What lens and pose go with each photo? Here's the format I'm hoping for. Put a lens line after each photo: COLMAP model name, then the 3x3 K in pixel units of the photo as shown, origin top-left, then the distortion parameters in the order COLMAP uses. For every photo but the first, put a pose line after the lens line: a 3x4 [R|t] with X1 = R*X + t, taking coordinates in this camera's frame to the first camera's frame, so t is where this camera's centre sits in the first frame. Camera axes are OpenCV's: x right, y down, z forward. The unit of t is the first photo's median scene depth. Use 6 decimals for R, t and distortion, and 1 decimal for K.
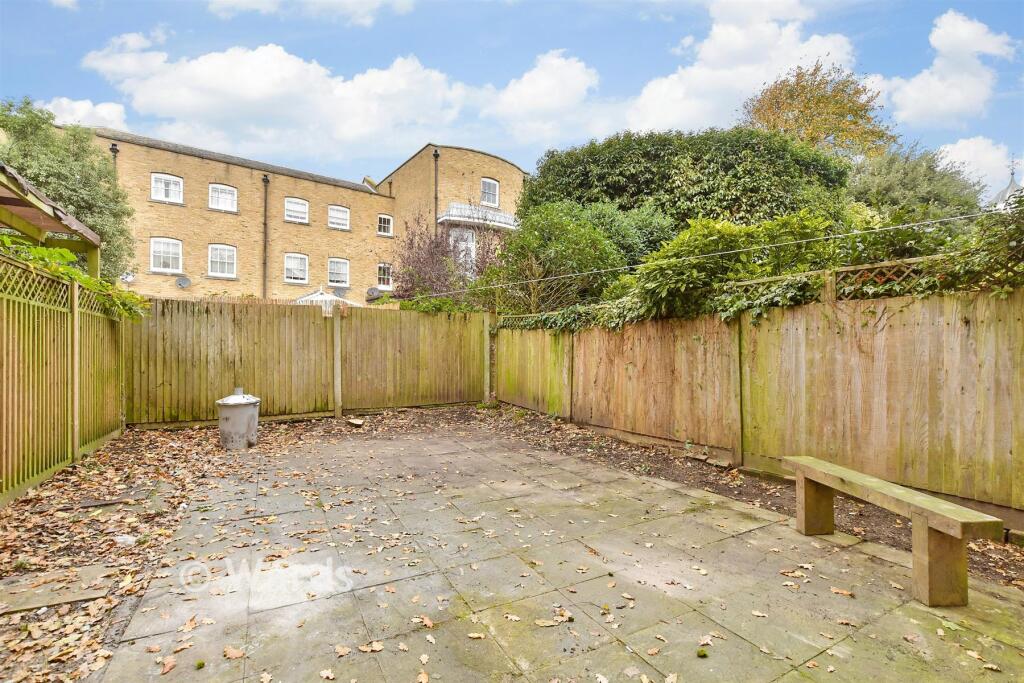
lens RADIAL K [[449.4, 0, 508.0], [0, 449.4, 341.6], [0, 0, 1]] dist [-0.002326, -0.000073]
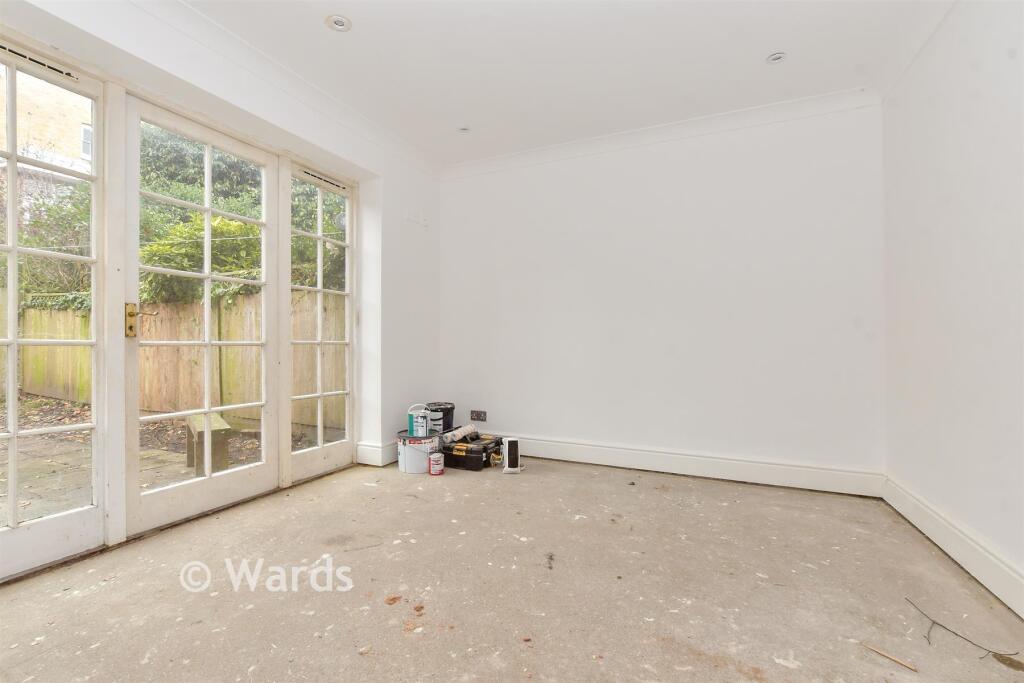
lens RADIAL K [[449.4, 0, 508.0], [0, 449.4, 341.6], [0, 0, 1]] dist [-0.002326, -0.000073]
pose [[0.820451, 0.003929, 0.571704, 0.432996], [-0.011085, 0.999898, 0.009036, 0.028406], [-0.571610, -0.013751, 0.820410, -0.383870]]
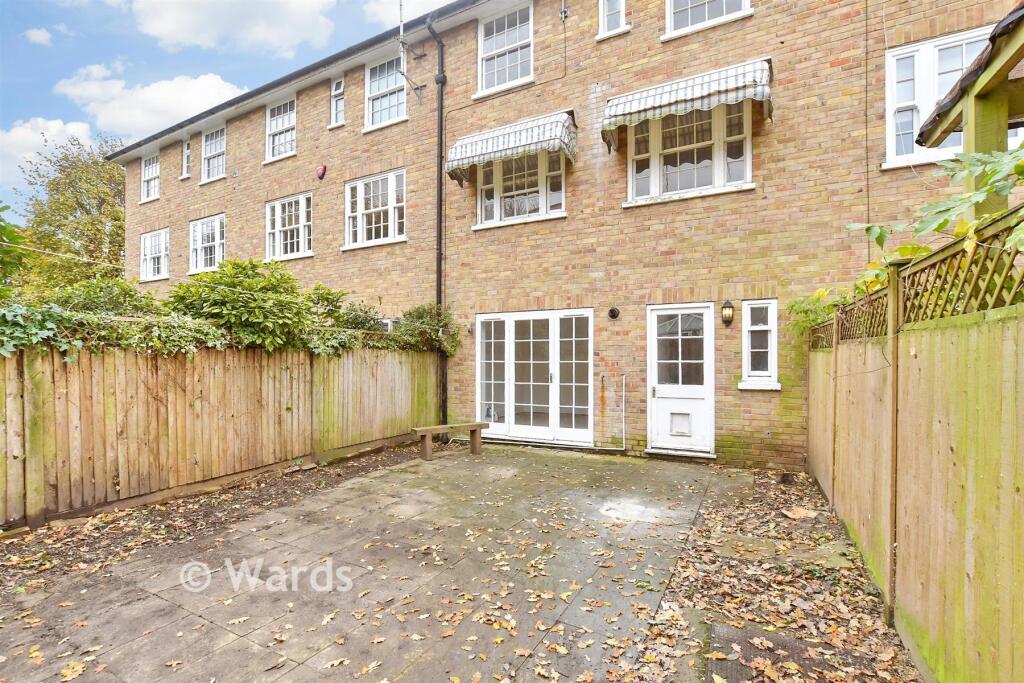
lens RADIAL K [[449.4, 0, 508.0], [0, 449.4, 341.6], [0, 0, 1]] dist [-0.002326, -0.000073]
pose [[-0.531754, 0.037162, 0.846083, -0.873714], [-0.014479, 0.998492, -0.052956, -0.023560], [-0.846775, -0.040410, -0.530414, 1.152166]]
